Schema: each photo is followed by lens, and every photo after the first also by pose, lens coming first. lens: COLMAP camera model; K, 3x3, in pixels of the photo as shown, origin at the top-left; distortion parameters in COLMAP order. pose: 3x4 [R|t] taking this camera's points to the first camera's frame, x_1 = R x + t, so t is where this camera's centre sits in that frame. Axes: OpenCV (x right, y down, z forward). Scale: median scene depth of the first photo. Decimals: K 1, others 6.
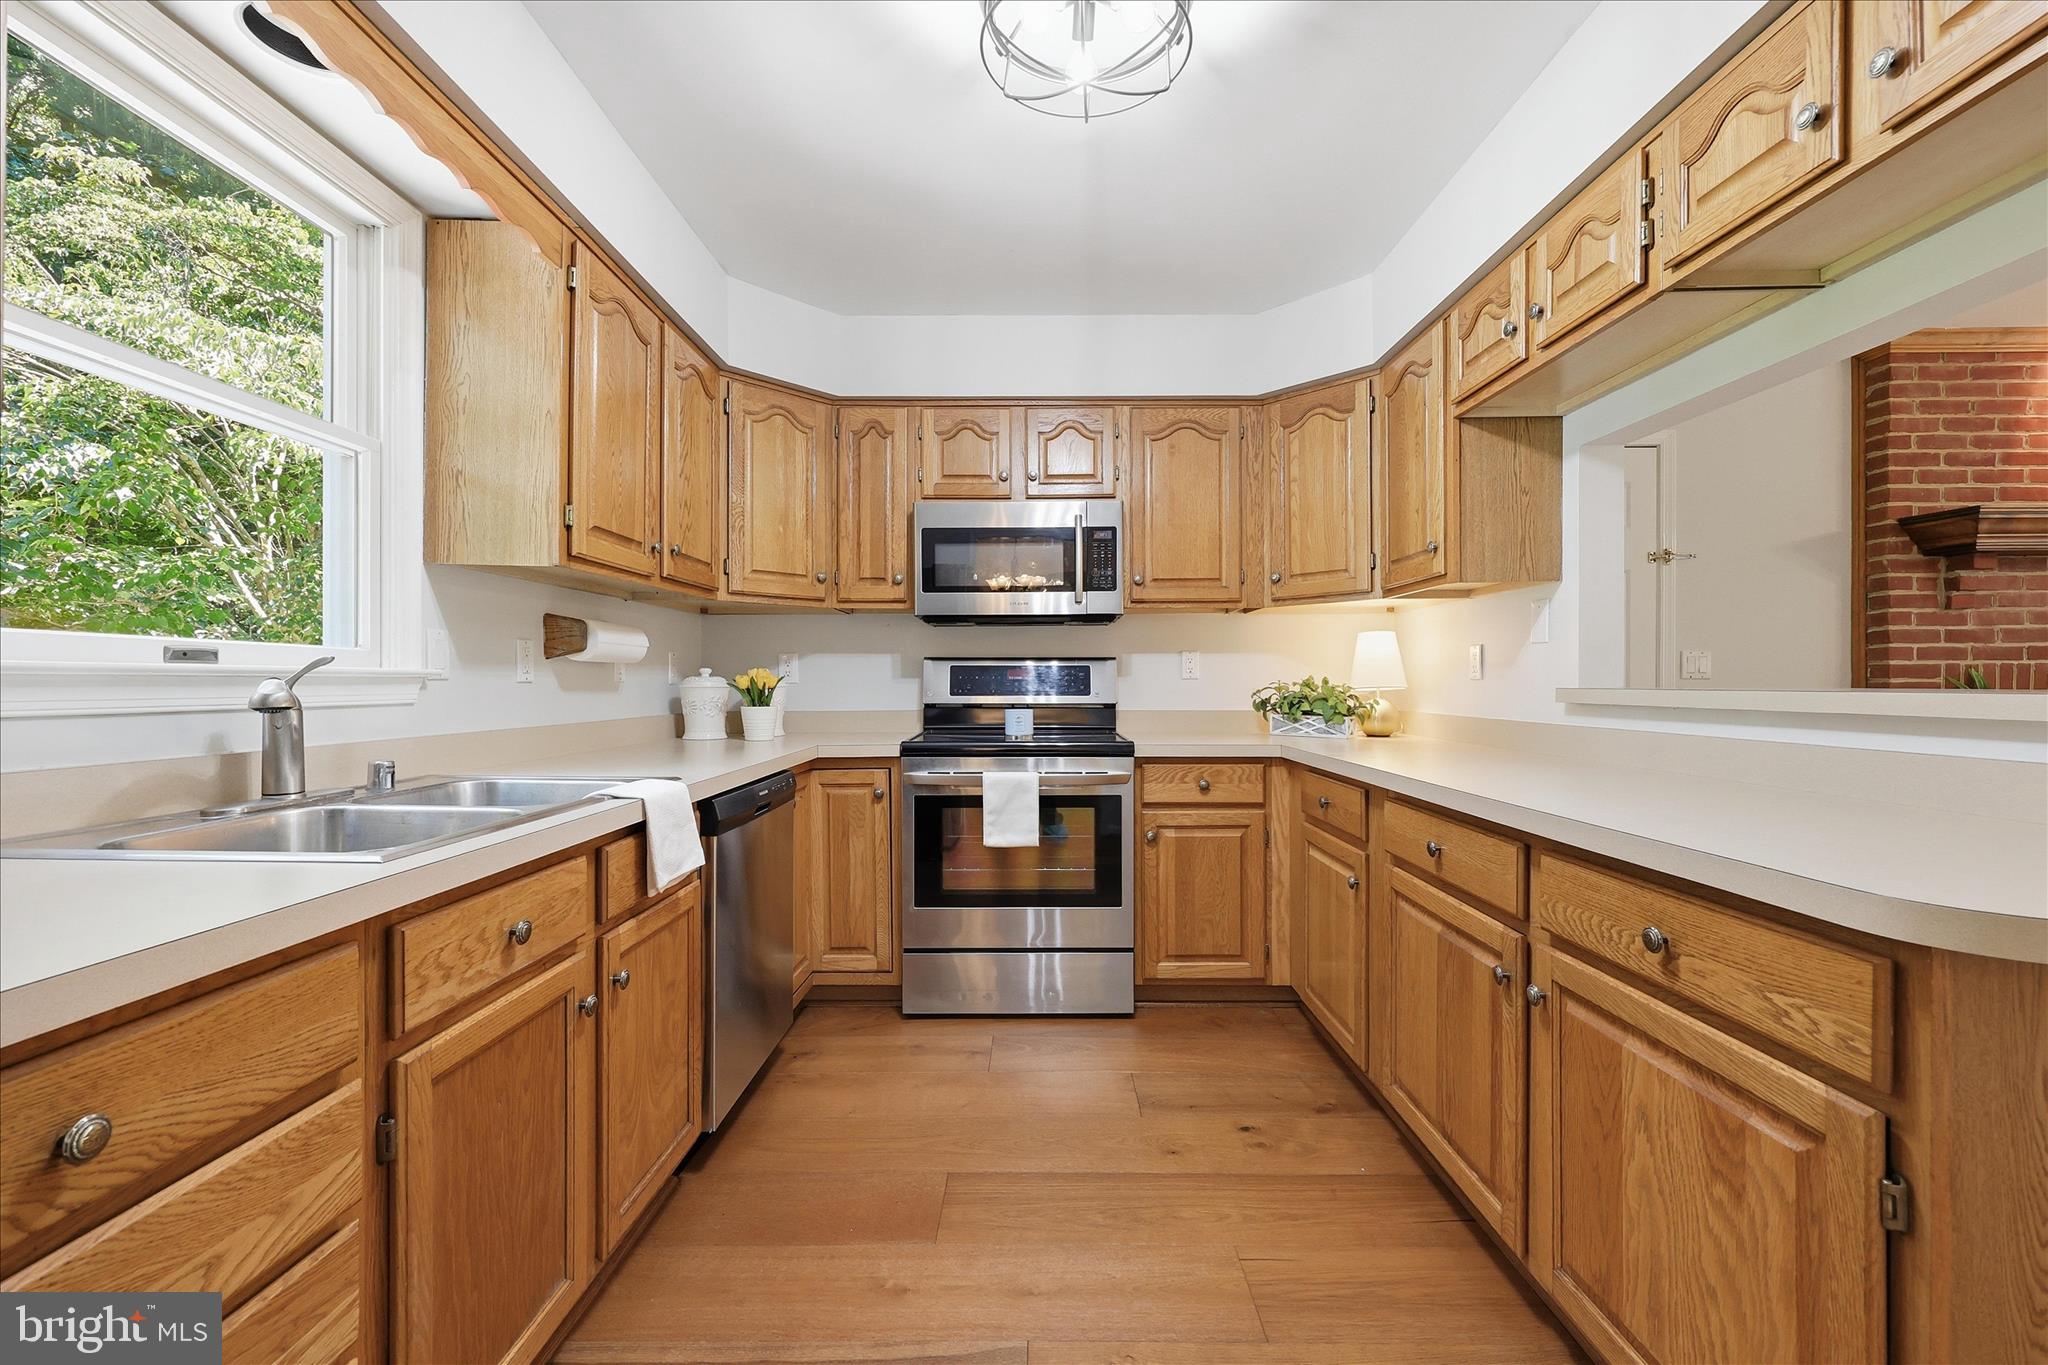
lens RADIAL K [[834.7, 0, 1028.3], [0, 834.7, 686.7], [0, 0, 1]] dist [0.000951, -0.000116]
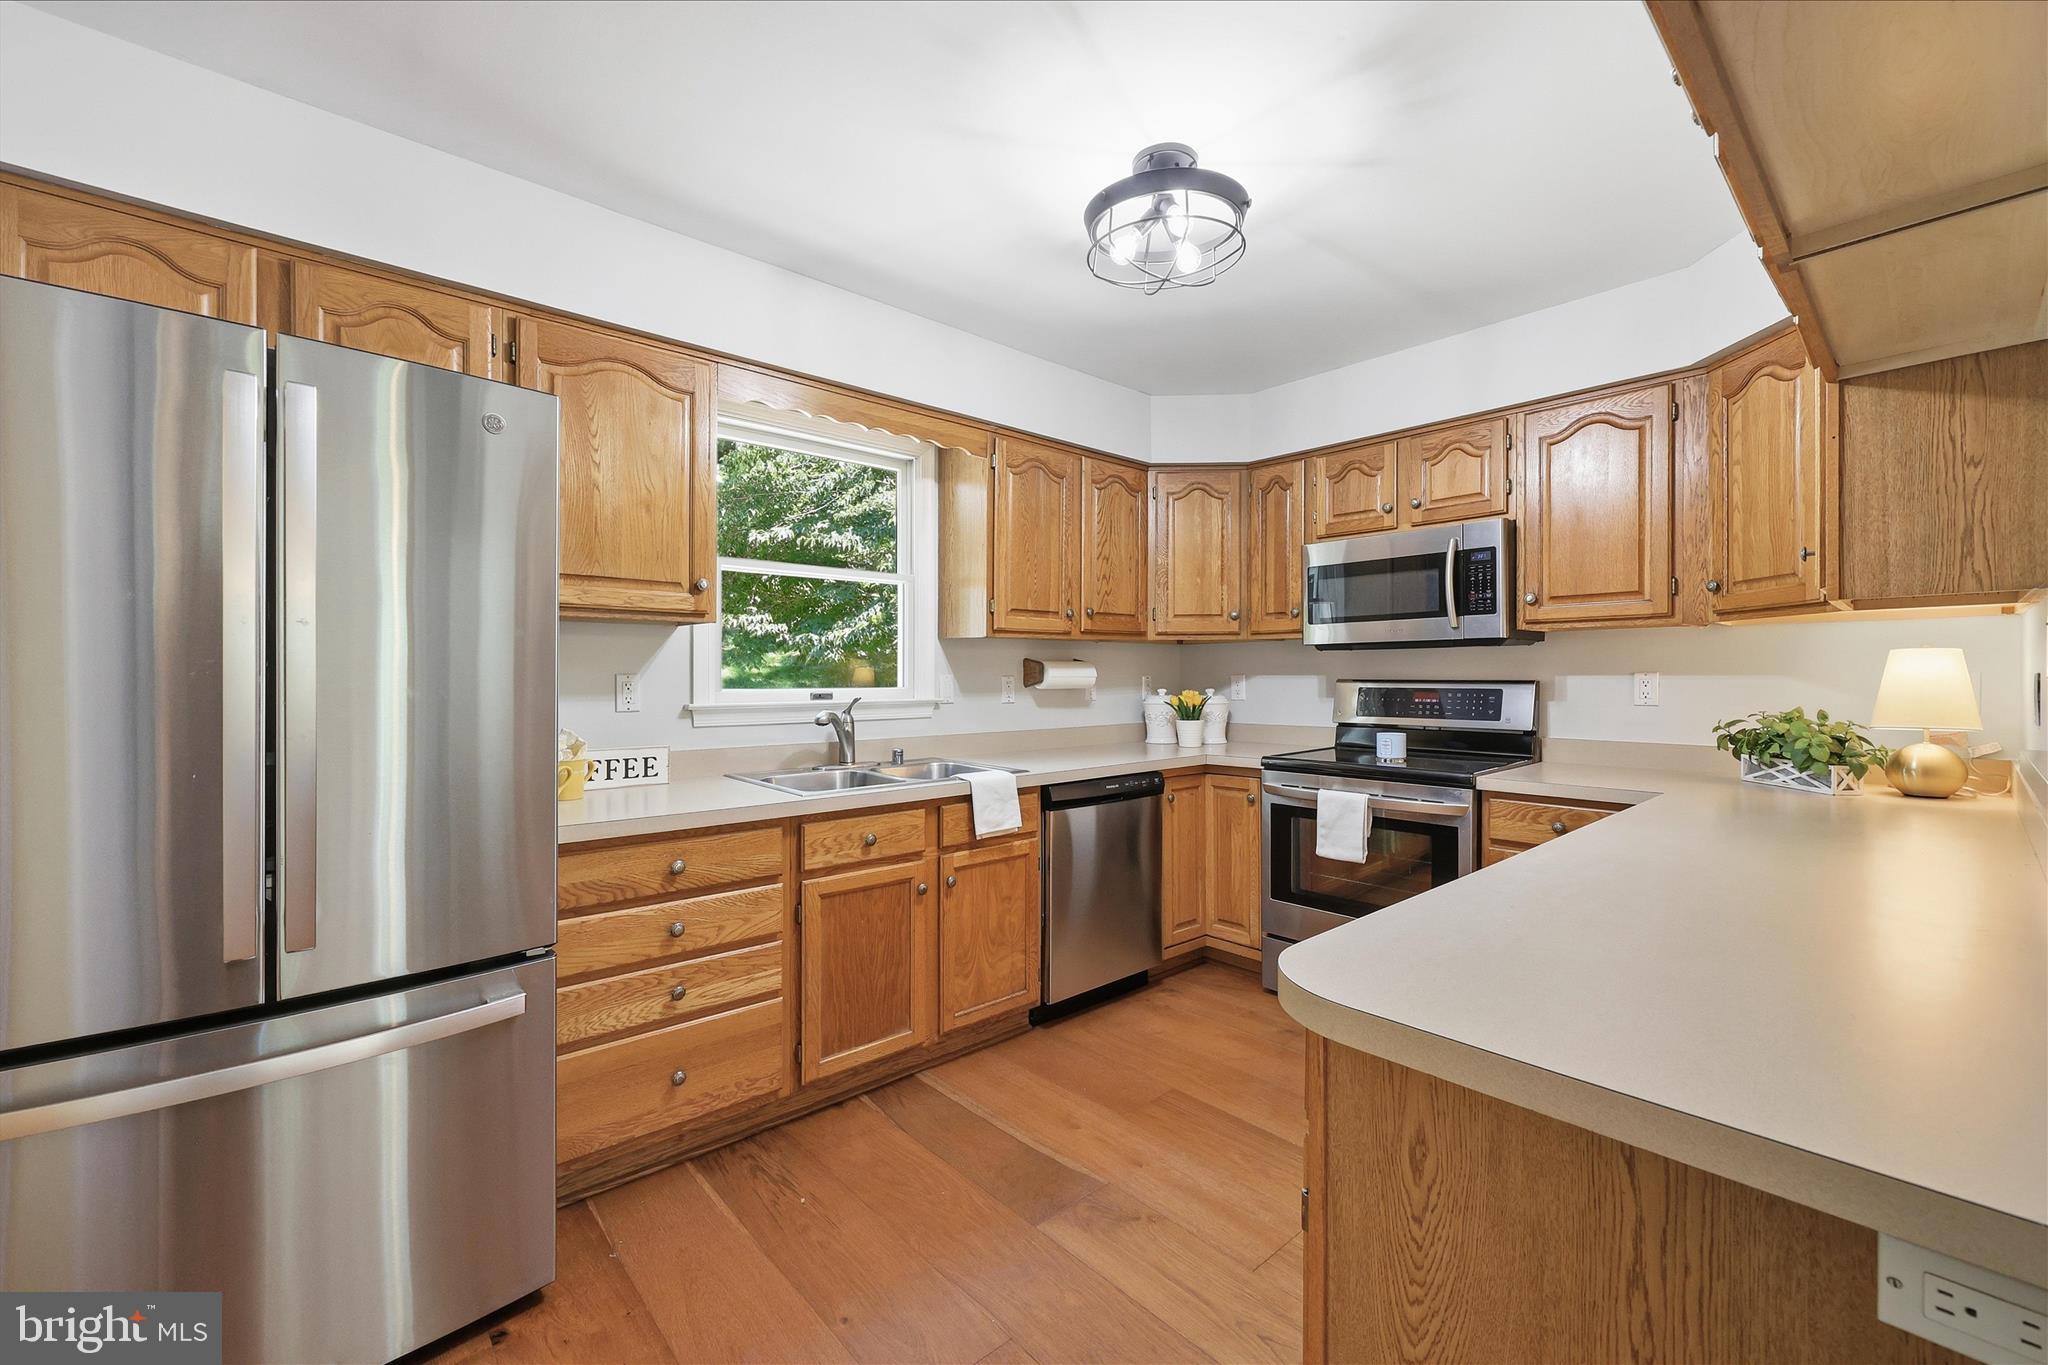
lens RADIAL K [[827.9, 0, 1023.4], [0, 827.9, 678.9], [0, 0, 1]] dist [-0.001772, -0.000249]
pose [[0.669200, 0.004363, -0.743069, 0.457382], [-0.002866, 0.999990, 0.003290, -0.043175], [0.743076, -0.000072, 0.669206, -0.031145]]
